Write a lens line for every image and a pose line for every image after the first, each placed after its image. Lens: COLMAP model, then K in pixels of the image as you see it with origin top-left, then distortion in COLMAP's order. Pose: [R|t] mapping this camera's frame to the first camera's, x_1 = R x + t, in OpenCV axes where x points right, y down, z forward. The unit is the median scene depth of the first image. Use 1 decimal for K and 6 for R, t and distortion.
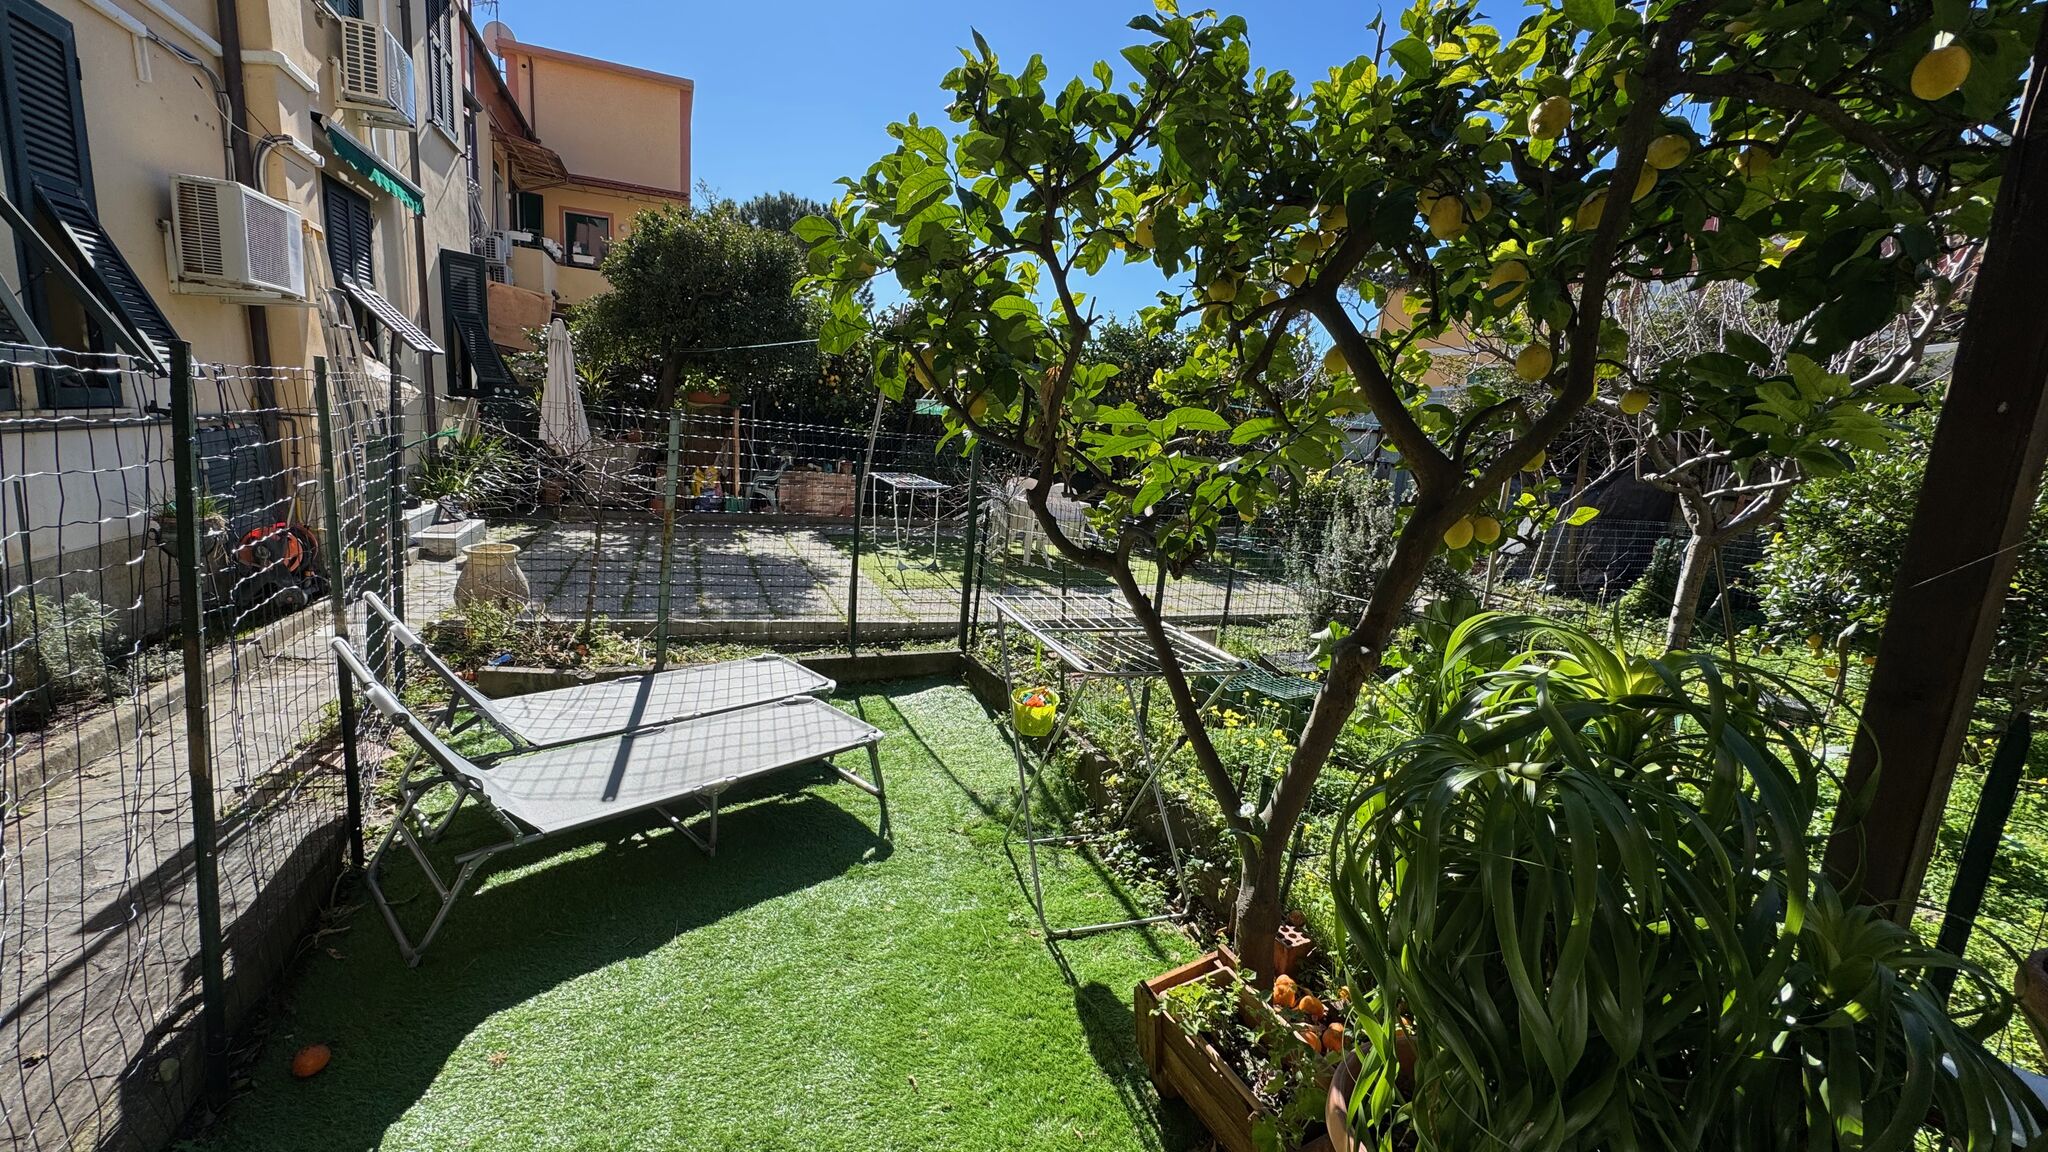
lens RADIAL K [[813.4, 0, 1022.9], [0, 813.4, 568.2], [0, 0, 1]] dist [-0.000859, 0.000076]
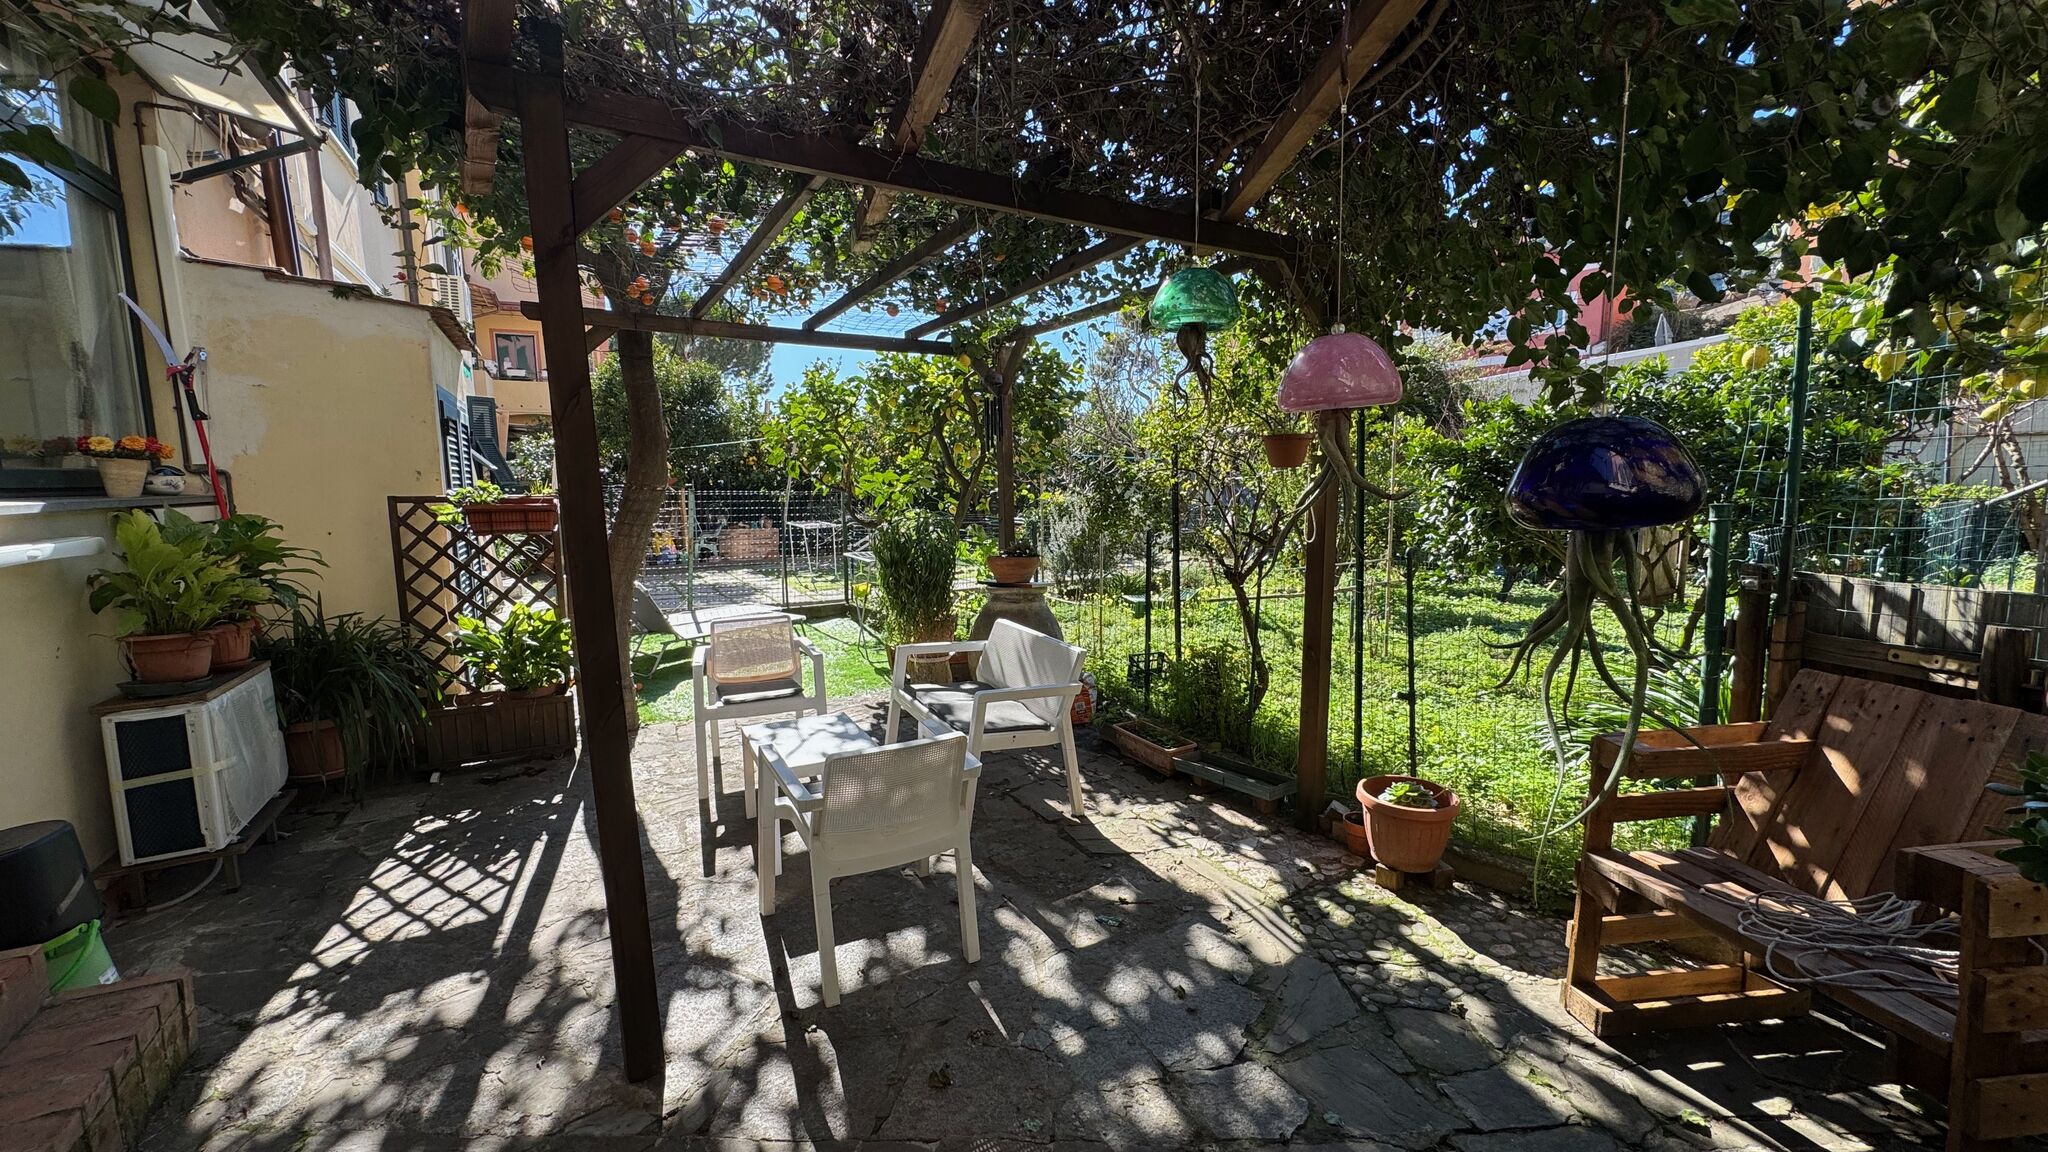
lens RADIAL K [[816.2, 0, 1021.6], [0, 816.2, 576.2], [0, 0, 1]] dist [-0.004687, 0.000364]
pose [[0.990628, -0.099009, 0.094091, 0.079220], [0.103837, 0.993441, -0.047881, 0.087148], [-0.088733, 0.057203, 0.994412, -0.466280]]
